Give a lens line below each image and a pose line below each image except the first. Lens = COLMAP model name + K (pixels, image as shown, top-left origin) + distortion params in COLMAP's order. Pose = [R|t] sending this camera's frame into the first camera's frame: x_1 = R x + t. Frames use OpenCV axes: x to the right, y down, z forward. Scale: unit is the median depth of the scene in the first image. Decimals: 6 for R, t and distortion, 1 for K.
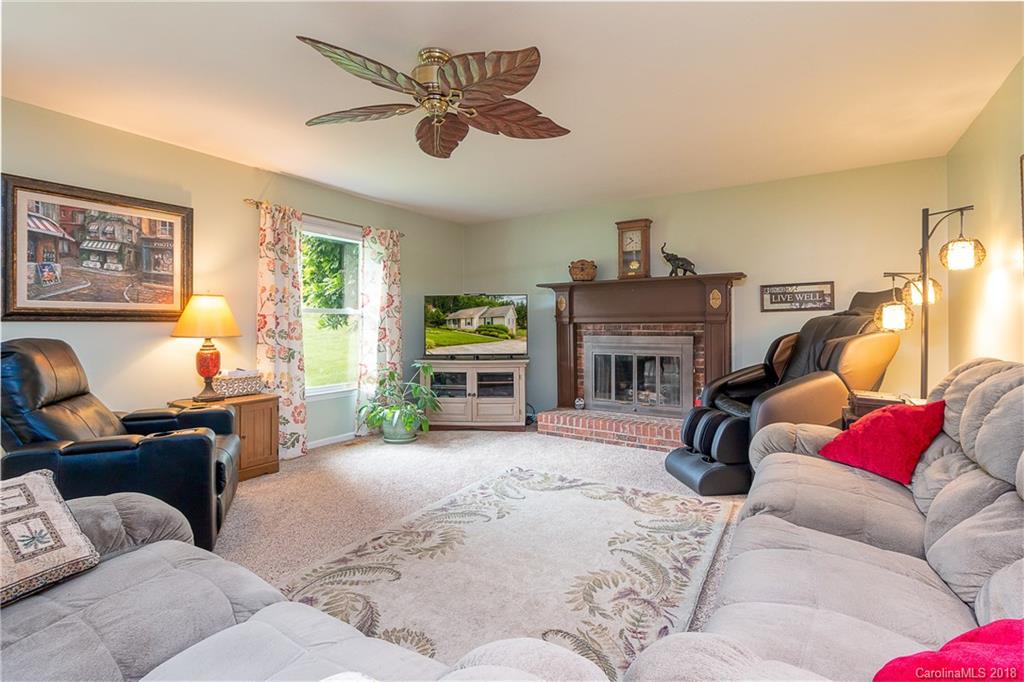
lens RADIAL K [[543.7, 0, 633.9], [0, 543.7, 325.6], [0, 0, 1]] dist [0.001715, 0.000133]
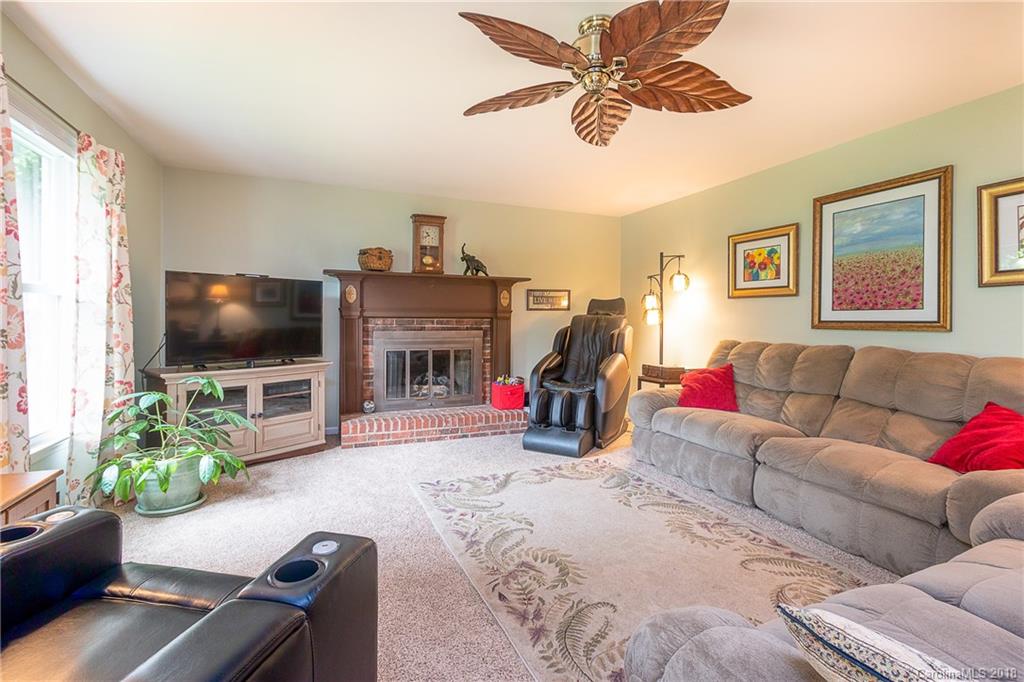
lens RADIAL K [[468.1, 0, 515.6], [0, 468.1, 325.1], [0, 0, 1]] dist [0.001616, 0.000065]
pose [[0.570966, -0.001892, 0.820972, -0.652015], [-0.008602, 0.999929, 0.008287, -0.000096], [-0.820929, -0.011793, 0.570909, 0.394899]]
